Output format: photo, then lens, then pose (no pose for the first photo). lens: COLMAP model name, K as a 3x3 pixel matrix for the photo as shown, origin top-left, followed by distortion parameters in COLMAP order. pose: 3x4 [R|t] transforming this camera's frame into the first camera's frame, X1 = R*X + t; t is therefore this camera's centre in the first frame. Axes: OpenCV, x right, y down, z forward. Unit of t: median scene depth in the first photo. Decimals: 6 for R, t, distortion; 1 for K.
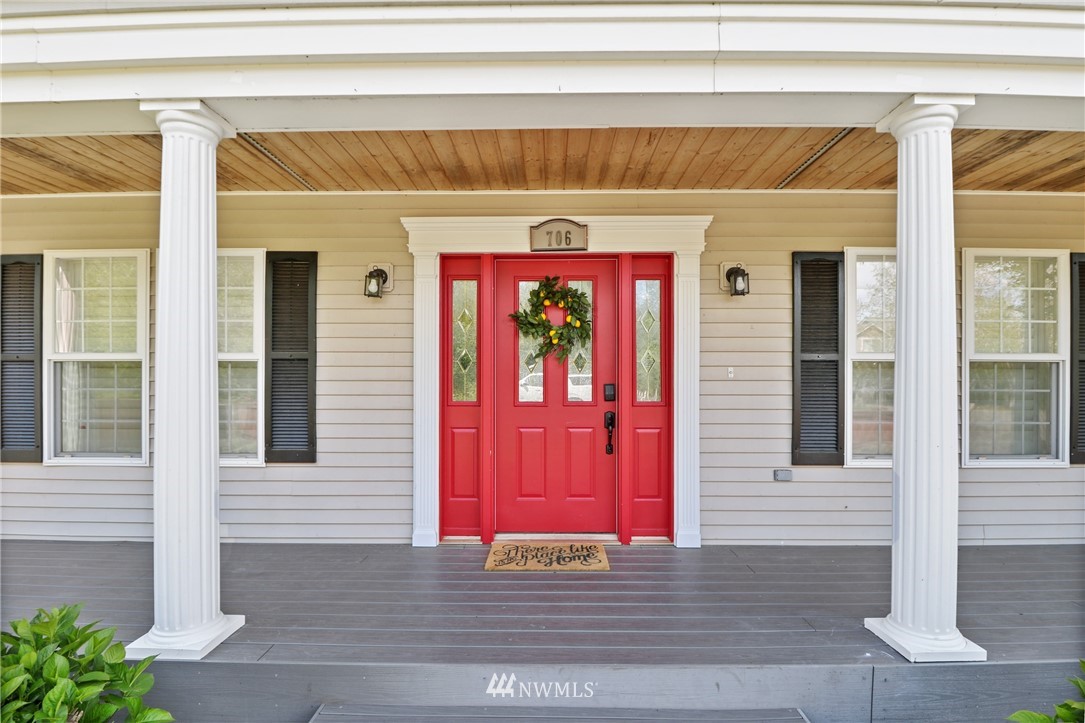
lens RADIAL K [[513.6, 0, 547.4], [0, 513.6, 353.3], [0, 0, 1]] dist [-0.000655, -0.000094]
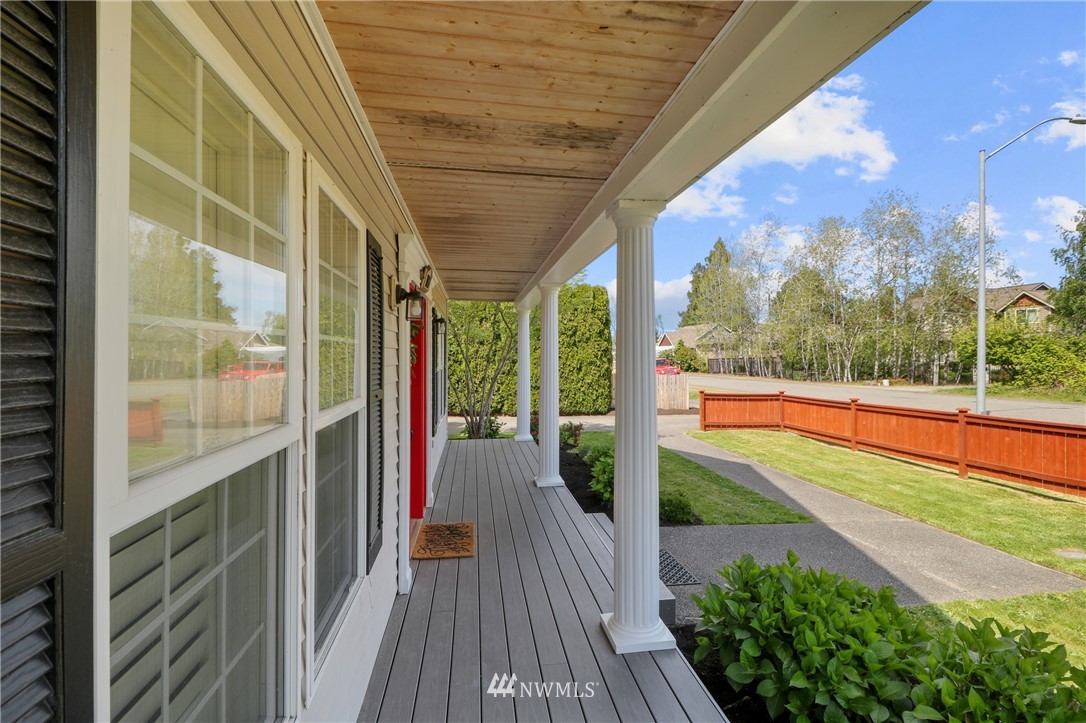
lens RADIAL K [[514.0, 0, 547.9], [0, 514.0, 353.3], [0, 0, 1]] dist [-0.000655, -0.000094]
pose [[-0.164236, 0.005060, 0.986408, -1.333473], [-0.002877, 0.999980, -0.005609, -0.057354], [-0.986417, -0.003759, -0.164218, 0.993809]]
